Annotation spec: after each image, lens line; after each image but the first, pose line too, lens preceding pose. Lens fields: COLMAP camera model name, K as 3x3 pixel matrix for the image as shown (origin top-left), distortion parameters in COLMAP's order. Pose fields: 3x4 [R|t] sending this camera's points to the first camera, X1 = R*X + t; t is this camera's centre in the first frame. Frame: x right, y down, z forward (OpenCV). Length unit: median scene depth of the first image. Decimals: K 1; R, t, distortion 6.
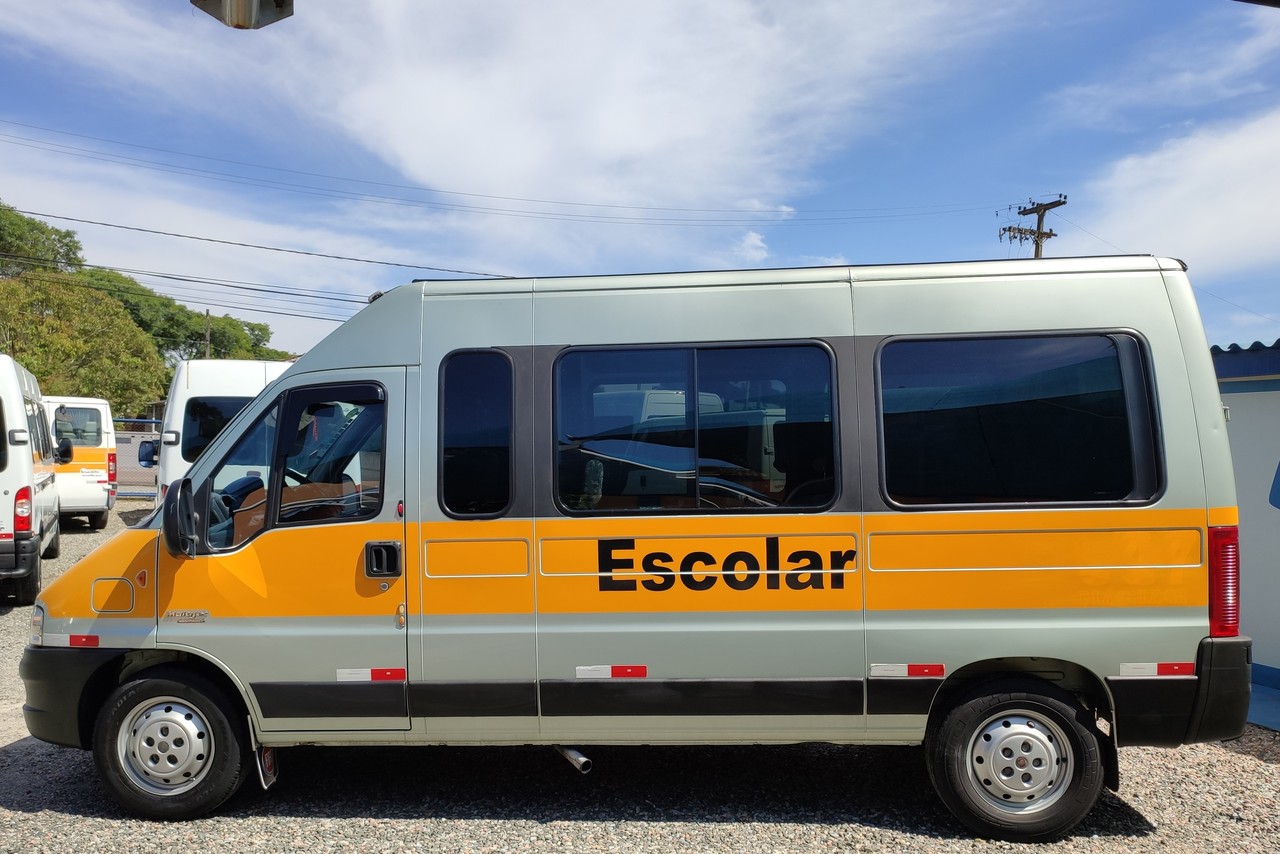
lens RADIAL K [[992.7, 0, 662.4], [0, 992.7, 459.1], [0, 0, 1]] dist [0.049851, -0.005436]
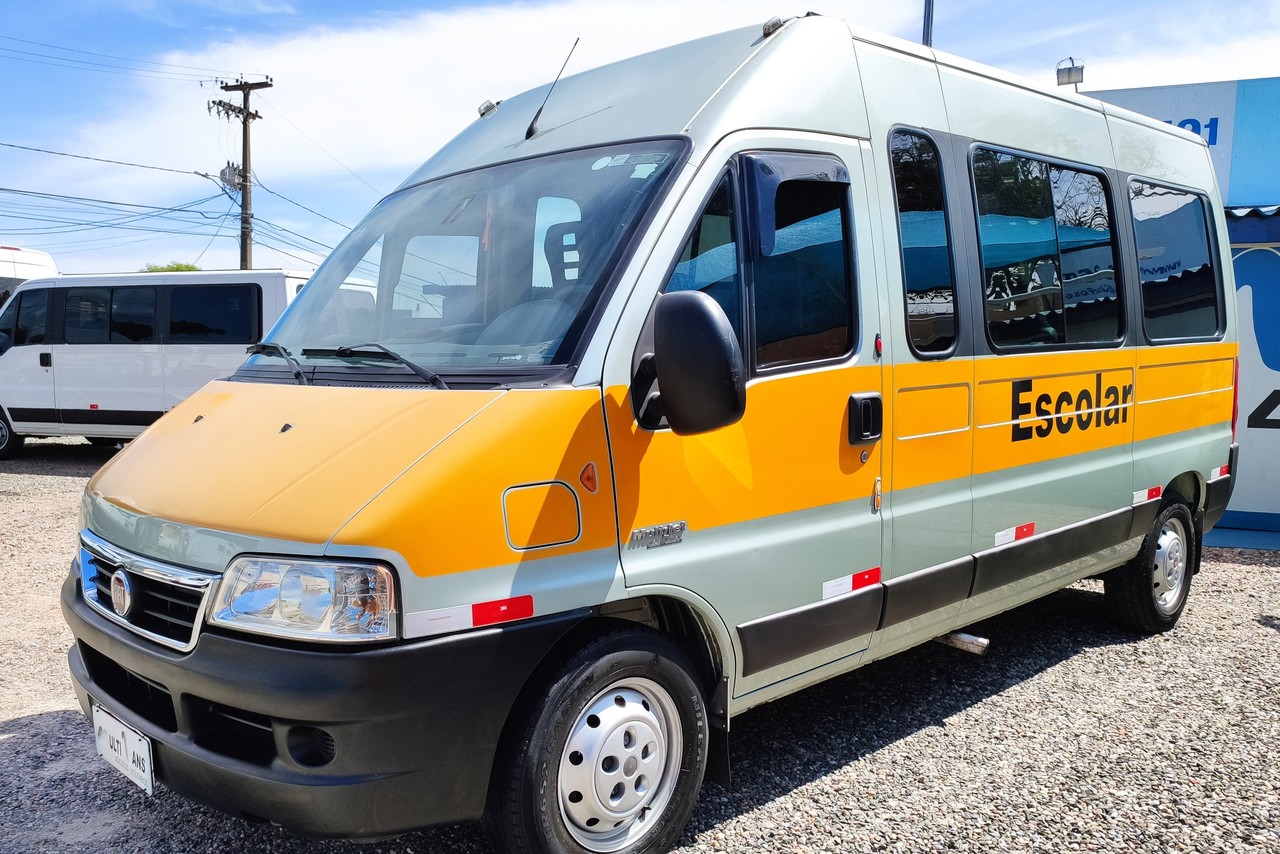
lens RADIAL K [[976.4, 0, 644.9], [0, 976.4, 433.4], [0, 0, 1]] dist [0.077439, -0.124264]
pose [[0.733548, -0.067129, 0.676314, -0.852783], [0.006354, 0.995744, 0.091942, 0.046376], [-0.679608, -0.063147, 0.730853, 0.598715]]
